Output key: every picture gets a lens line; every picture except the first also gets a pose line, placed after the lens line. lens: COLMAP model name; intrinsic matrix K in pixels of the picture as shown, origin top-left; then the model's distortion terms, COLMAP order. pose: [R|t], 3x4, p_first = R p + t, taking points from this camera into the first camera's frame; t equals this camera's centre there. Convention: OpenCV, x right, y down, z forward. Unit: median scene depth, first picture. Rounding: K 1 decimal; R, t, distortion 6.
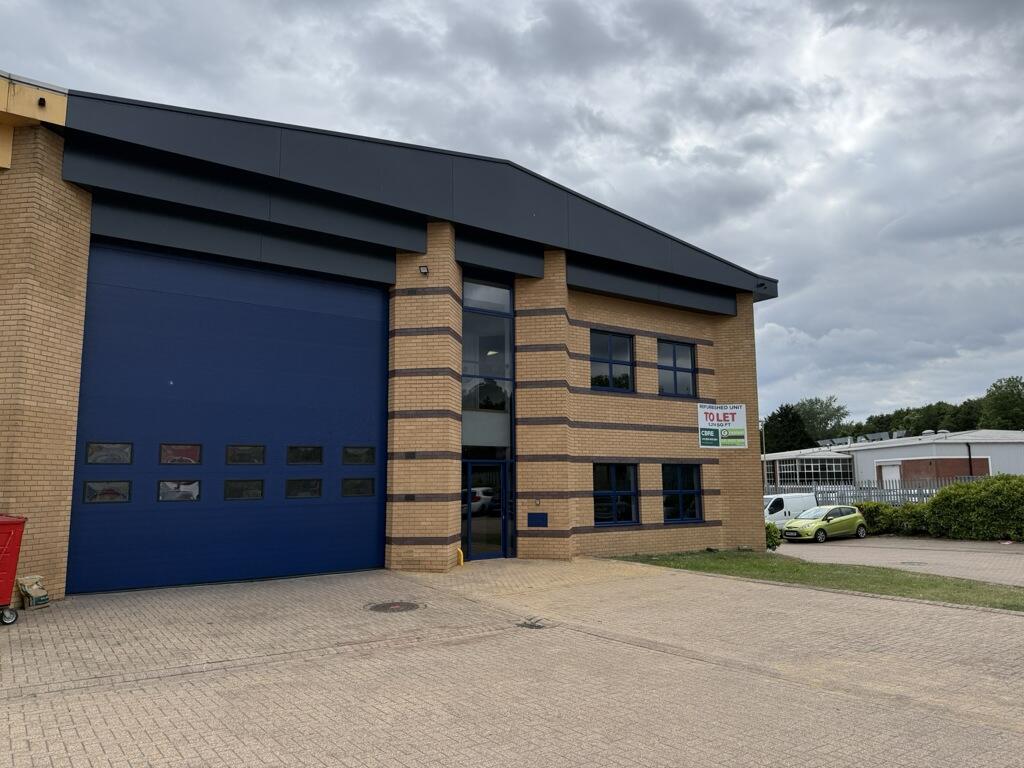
lens RADIAL K [[710.7, 0, 512.0], [0, 710.7, 384.0], [0, 0, 1]] dist [0.039070, -0.000889]
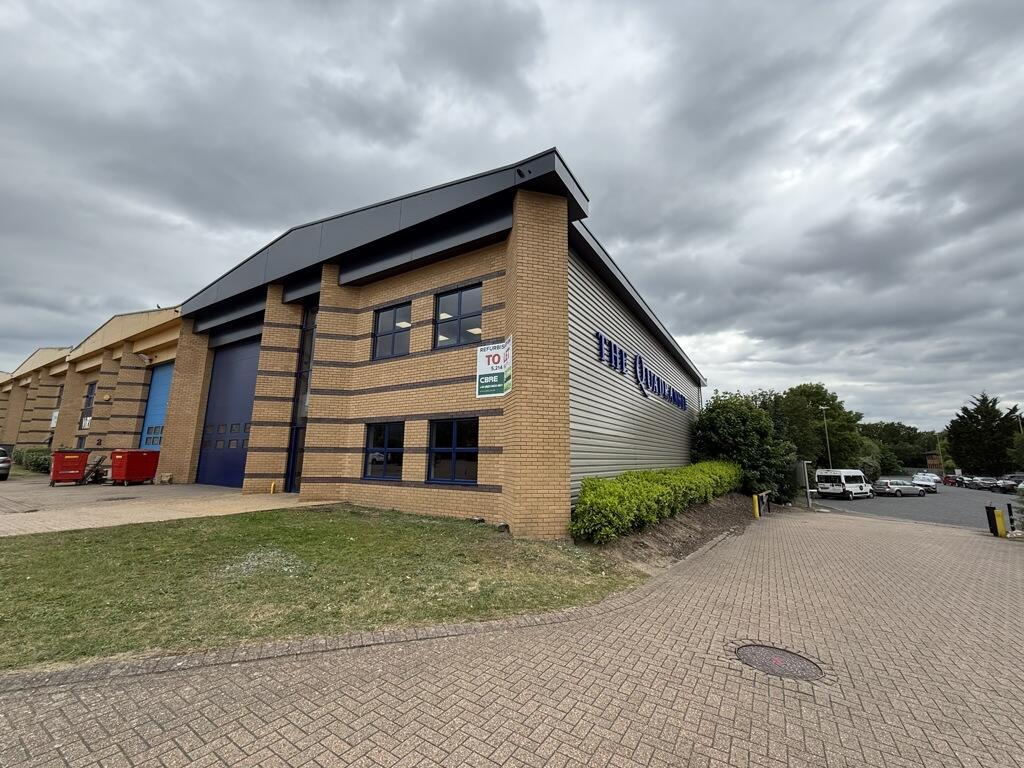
lens RADIAL K [[419.3, 0, 512.7], [0, 419.3, 380.8], [0, 0, 1]] dist [-0.008591, -0.000197]
pose [[0.384161, -0.157662, -0.909705, 0.765664], [0.113330, 0.985913, -0.123012, 0.140430], [0.916284, -0.055840, 0.396618, 0.869362]]
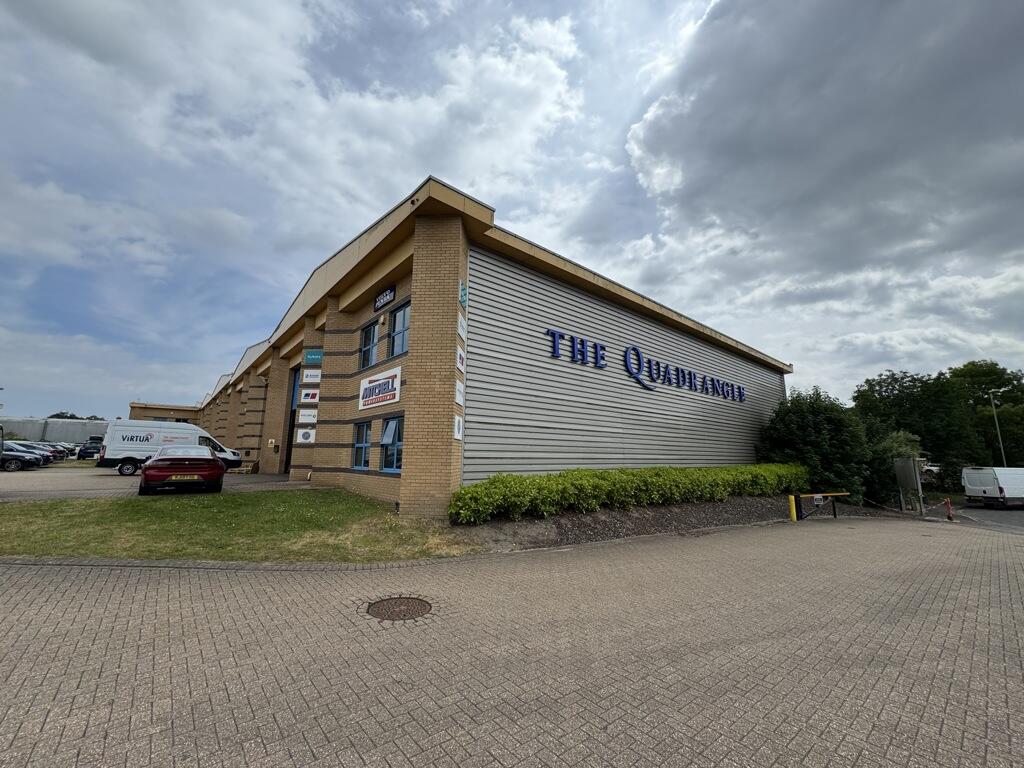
lens RADIAL K [[419.8, 0, 512.0], [0, 419.8, 384.0], [0, 0, 1]] dist [-0.001834, -0.000358]
pose [[0.074421, -0.165532, -0.983392, 0.886212], [0.123407, 0.980076, -0.155634, 0.185594], [0.989562, -0.109775, 0.093366, 1.136157]]
